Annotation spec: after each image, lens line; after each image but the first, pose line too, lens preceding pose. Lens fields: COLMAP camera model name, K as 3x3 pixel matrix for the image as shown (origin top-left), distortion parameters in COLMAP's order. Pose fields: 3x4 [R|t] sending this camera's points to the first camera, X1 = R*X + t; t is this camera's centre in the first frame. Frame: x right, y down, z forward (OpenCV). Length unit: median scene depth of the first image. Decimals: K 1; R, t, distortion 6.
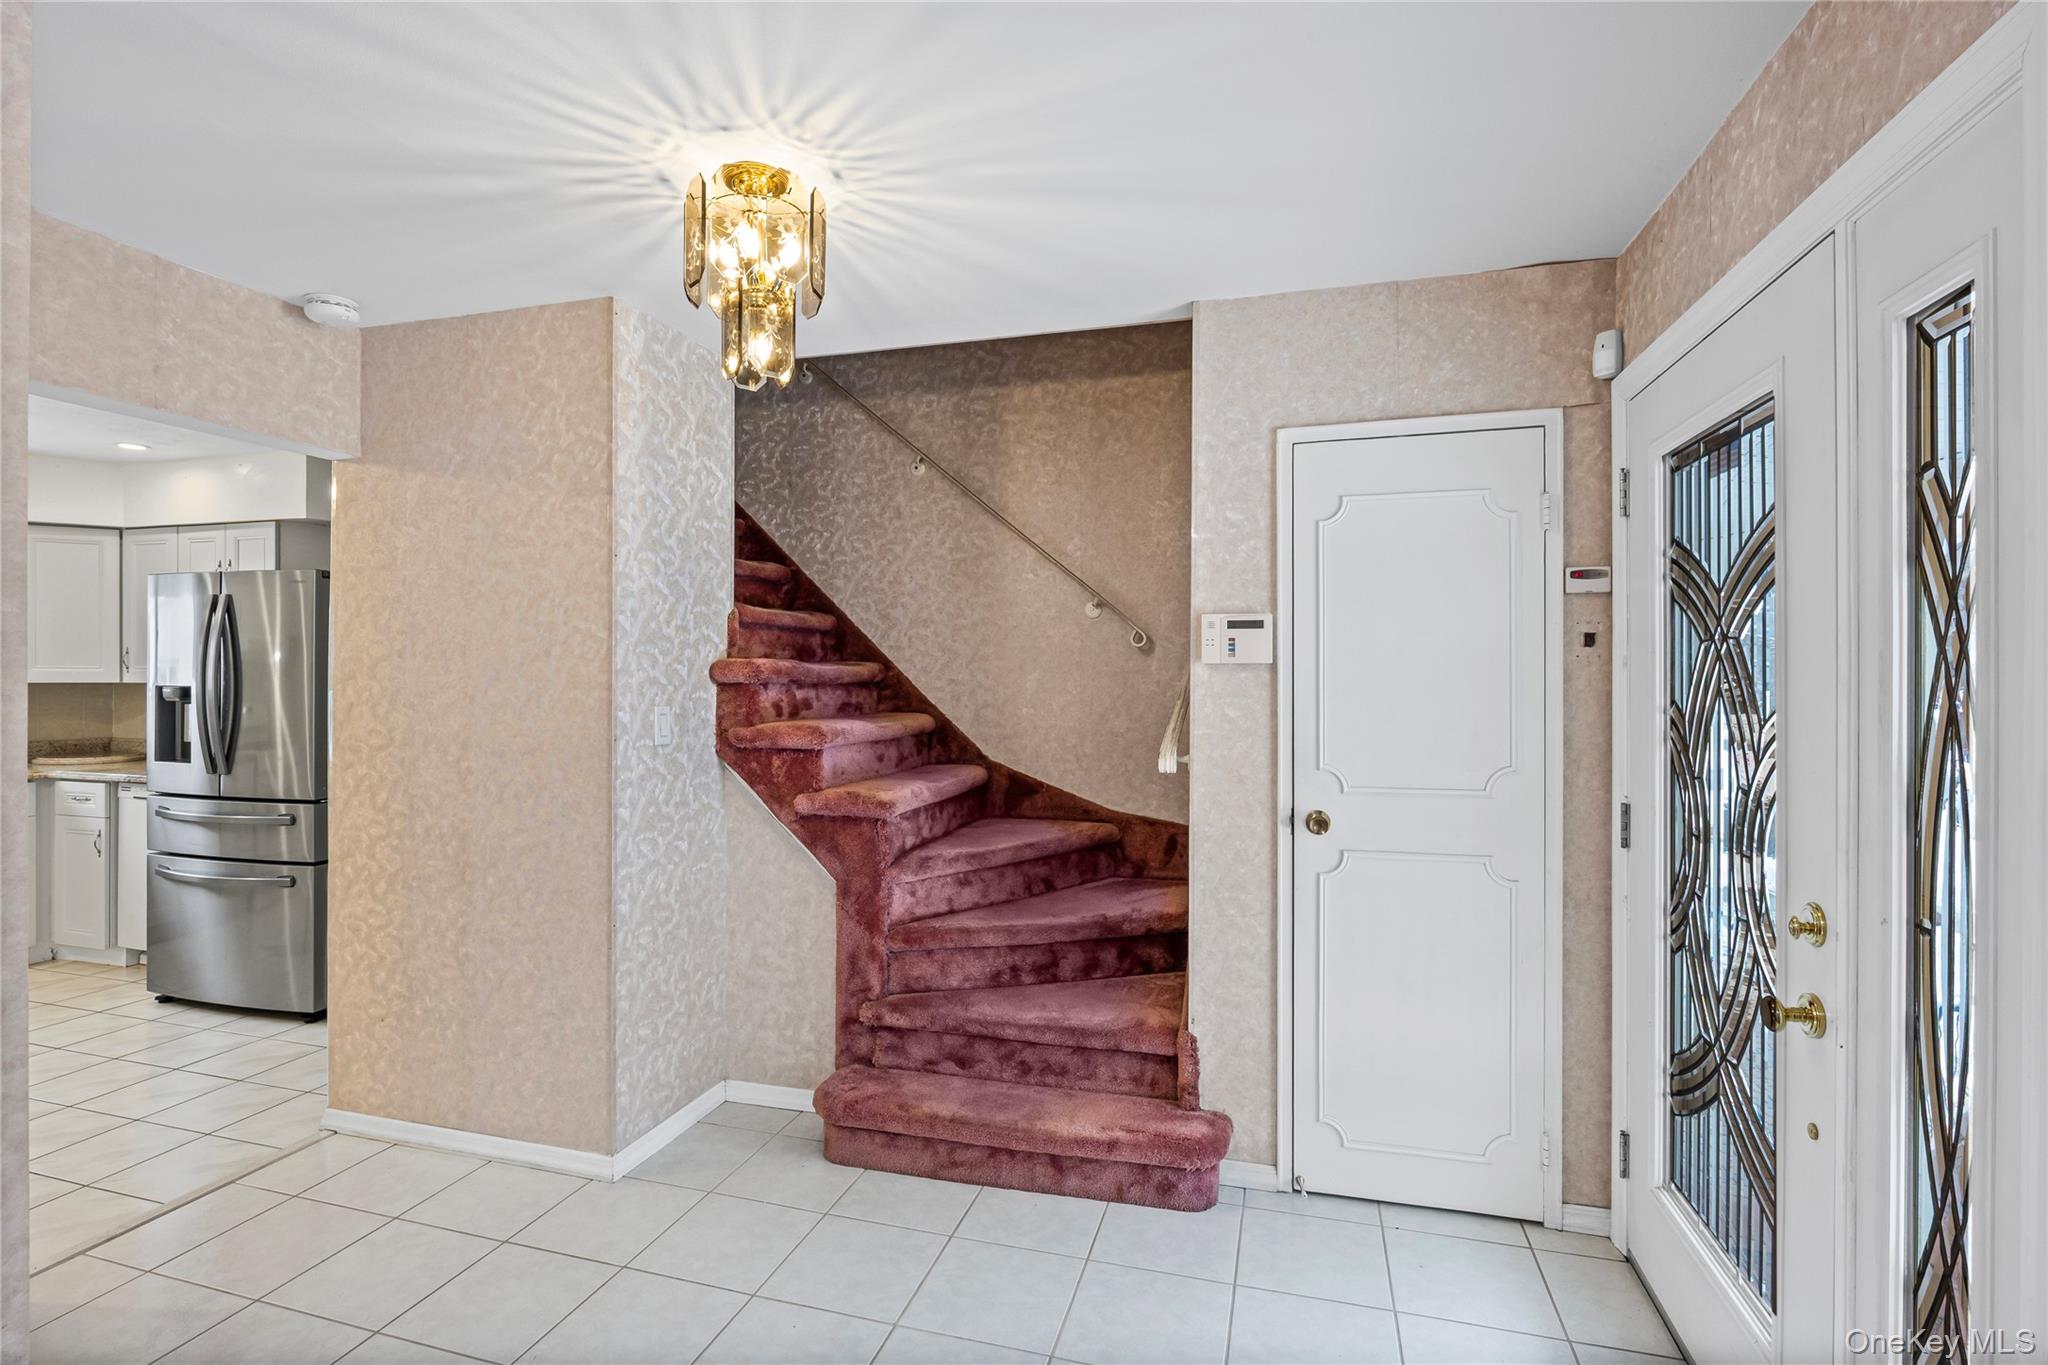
lens RADIAL K [[967.6, 0, 1019.8], [0, 967.6, 678.8], [0, 0, 1]] dist [-0.008783, 0.000374]
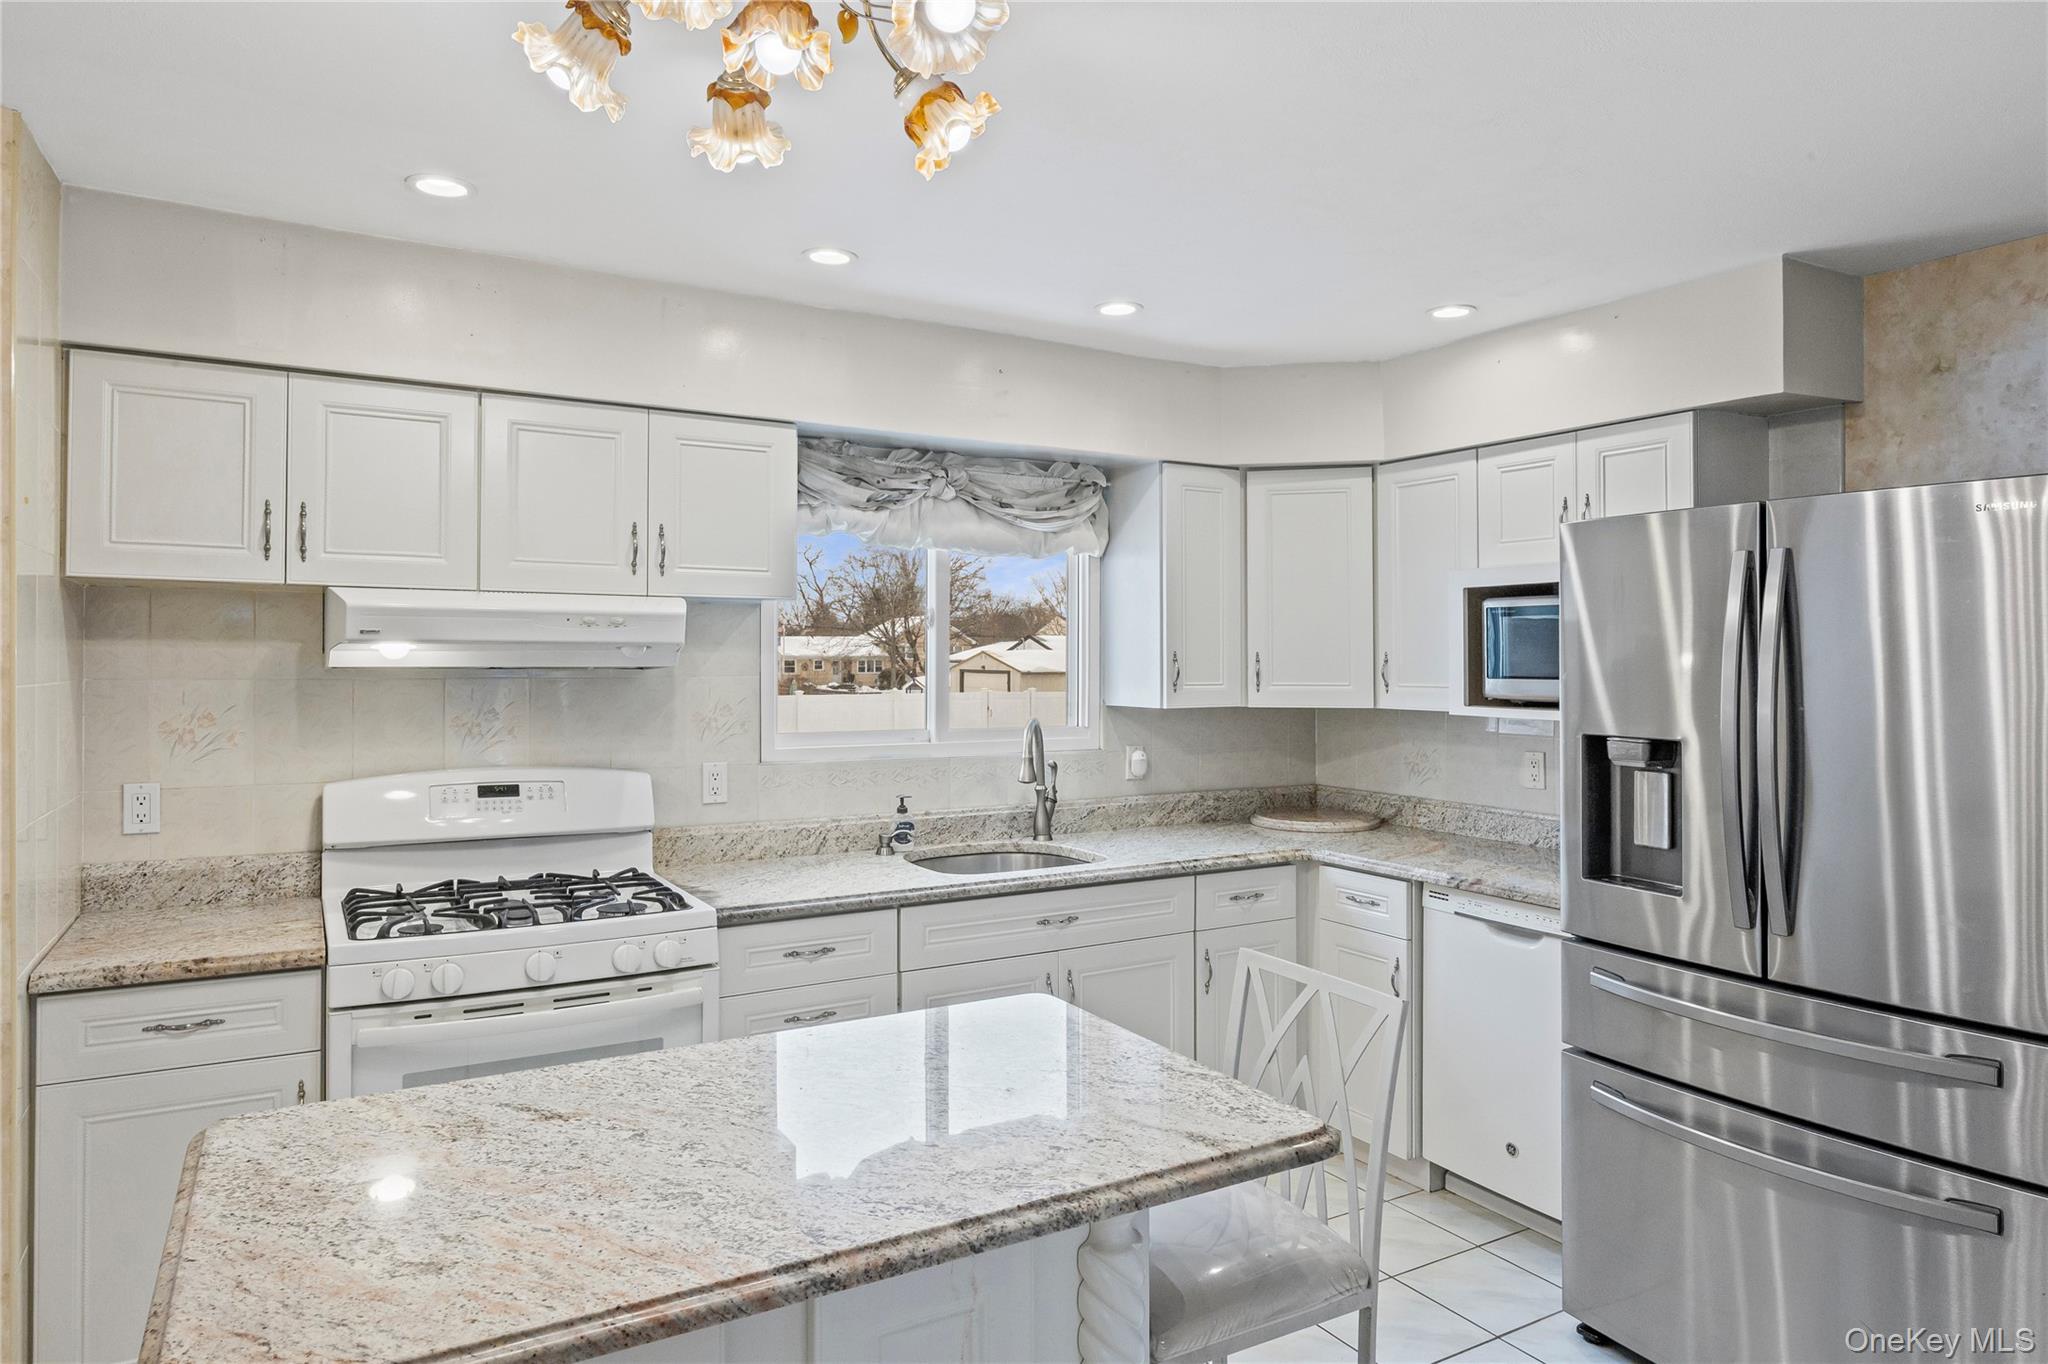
lens RADIAL K [[1252.1, 0, 1016.4], [0, 1252.1, 652.0], [0, 0, 1]] dist [-0.012474, -0.000144]
pose [[0.722131, -0.003698, -0.691746, -0.957343], [-0.002926, 0.999960, -0.008400, -0.044978], [0.691750, 0.008089, 0.722092, 0.434350]]
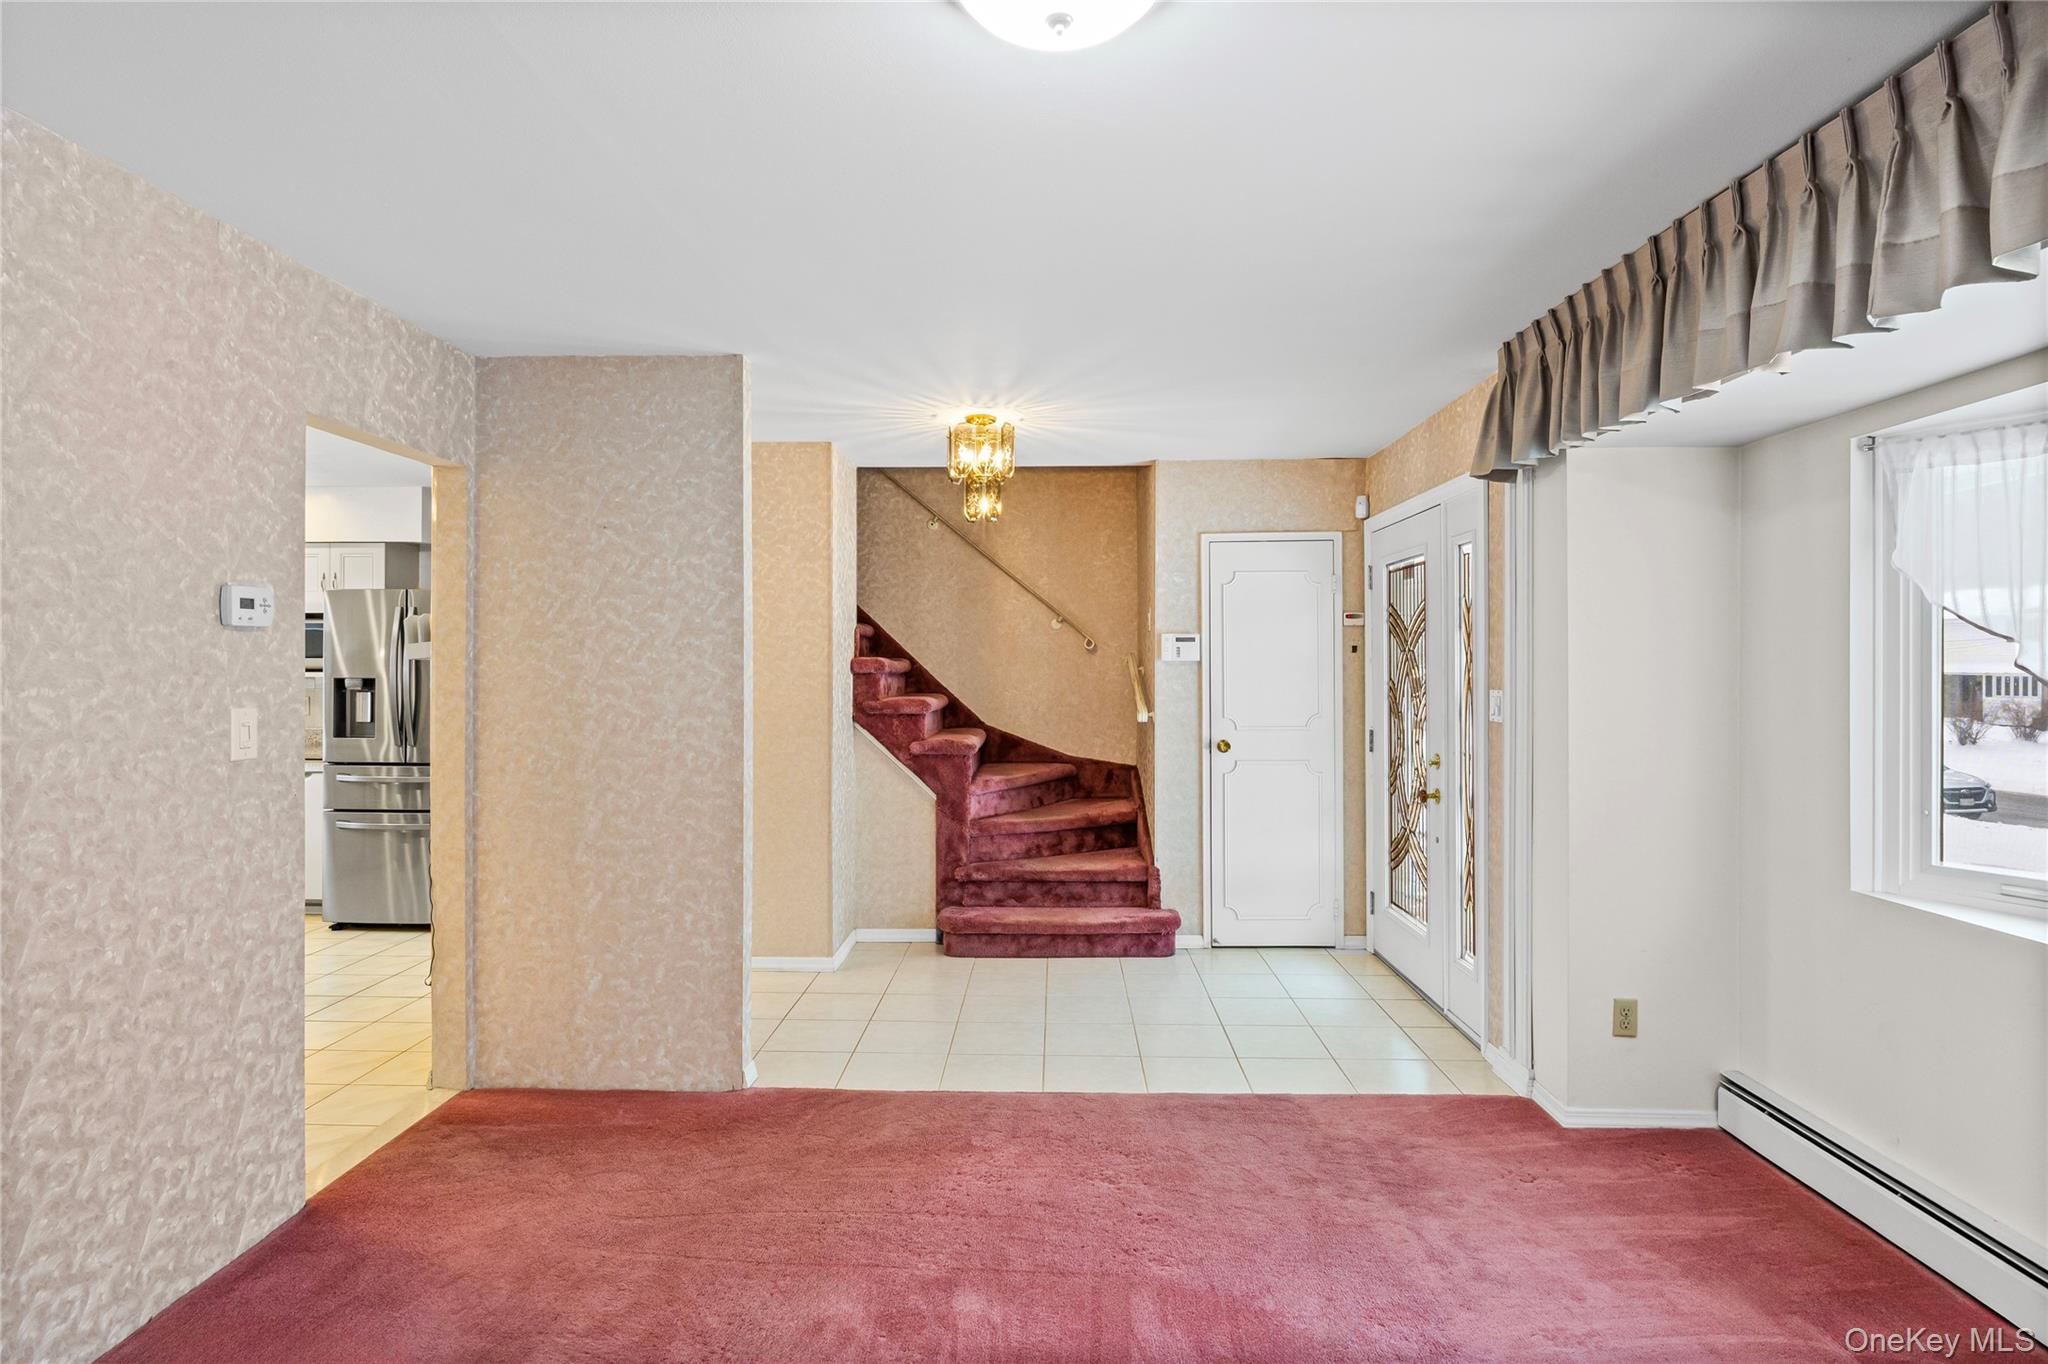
lens RADIAL K [[1053.3, 0, 1028.5], [0, 1053.3, 661.7], [0, 0, 1]] dist [0.002425, -0.001514]
pose [[0.968719, -0.001688, 0.248155, -0.529217], [0.003568, 0.999968, -0.007124, -0.001067], [-0.248135, 0.007787, 0.968694, -0.827627]]
